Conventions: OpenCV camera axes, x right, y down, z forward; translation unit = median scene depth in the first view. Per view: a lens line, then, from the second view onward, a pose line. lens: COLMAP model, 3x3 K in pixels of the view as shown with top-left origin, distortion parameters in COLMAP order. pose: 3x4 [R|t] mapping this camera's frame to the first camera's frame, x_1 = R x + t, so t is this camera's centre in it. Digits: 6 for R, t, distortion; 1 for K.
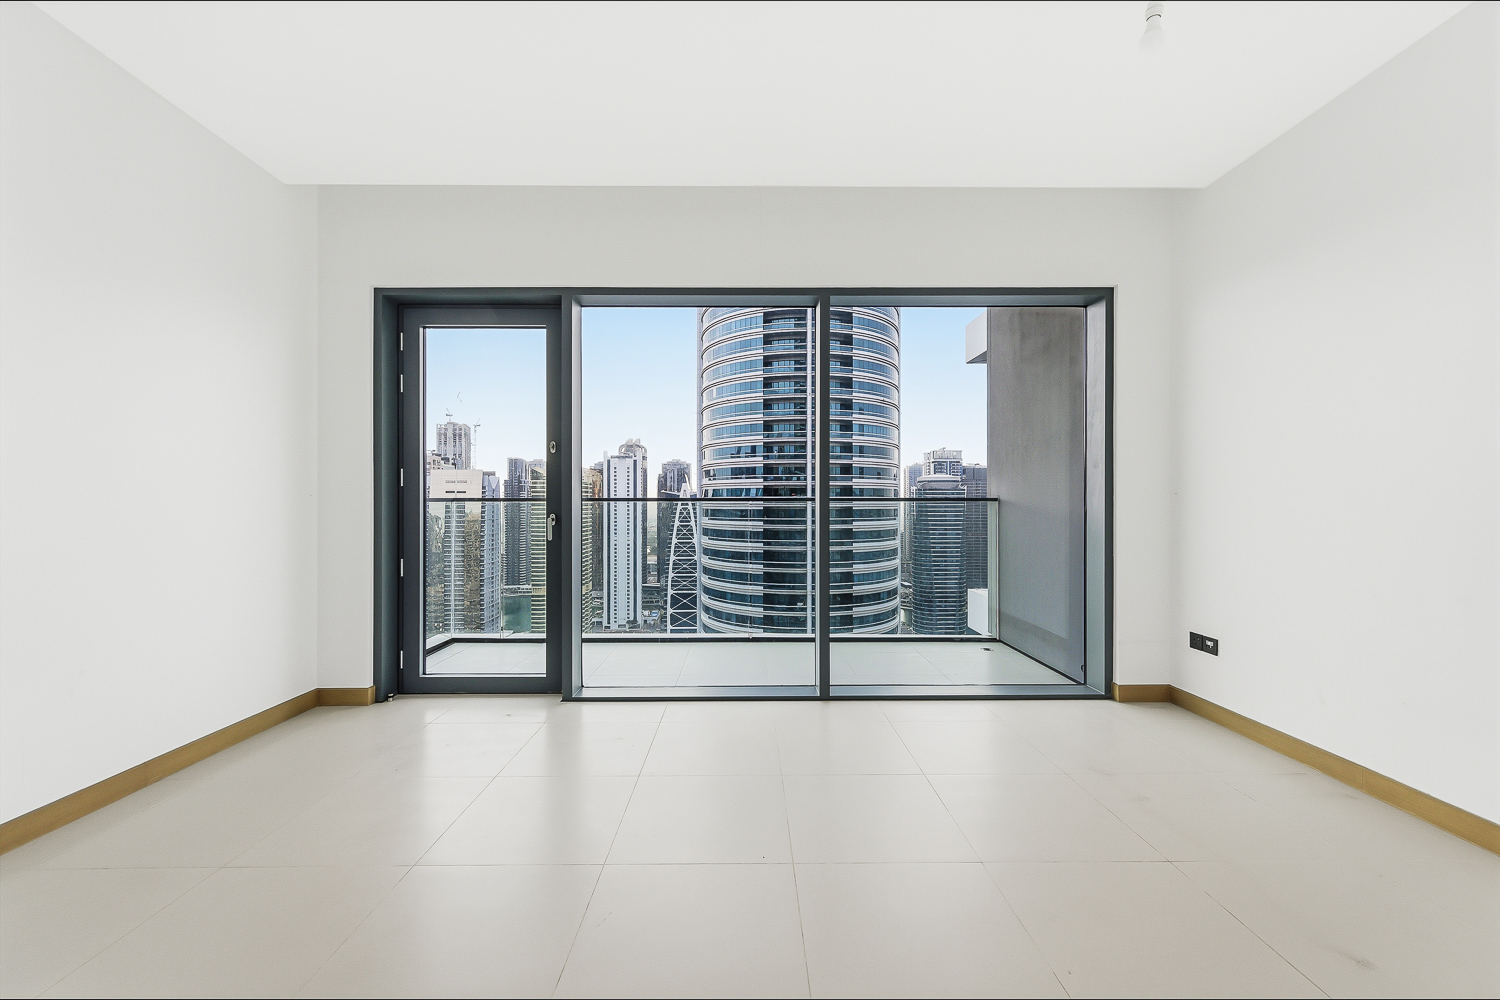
lens RADIAL K [[582.5, 0, 747.5], [0, 582.5, 500.7], [0, 0, 1]] dist [-0.001905, -0.000229]
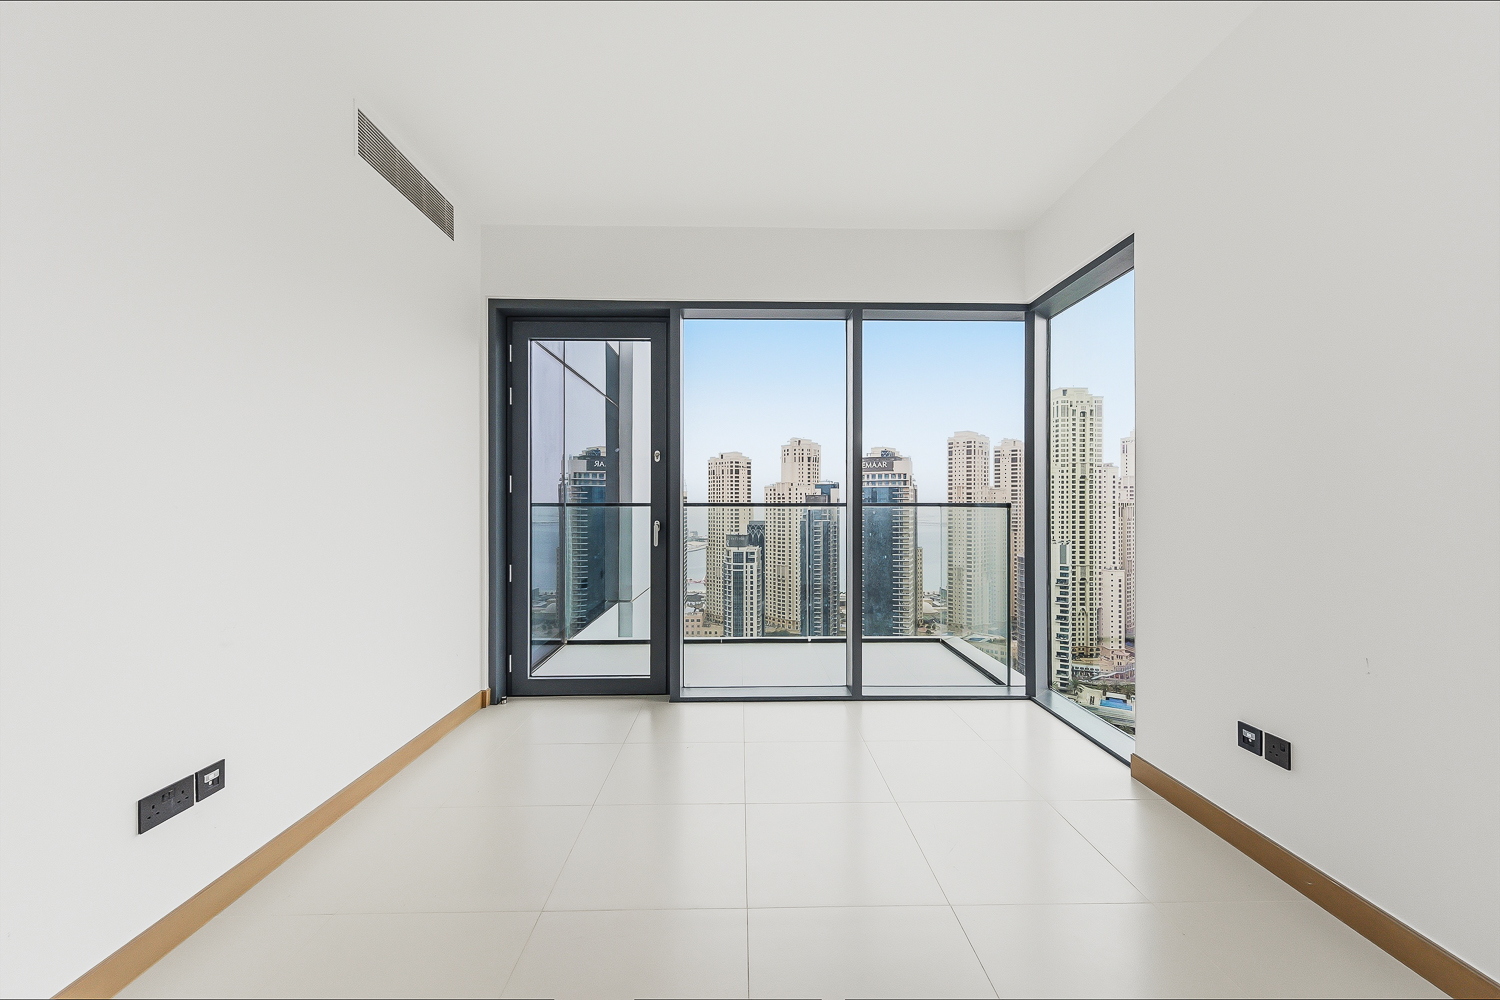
lens RADIAL K [[563.6, 0, 747.1], [0, 563.6, 486.2], [0, 0, 1]] dist [0.000482, 0.000016]
pose [[0.999894, -0.000809, 0.014530, -0.189053], [0.001302, 0.999423, -0.033945, -0.000216], [-0.014494, 0.033960, 0.999318, -0.001792]]
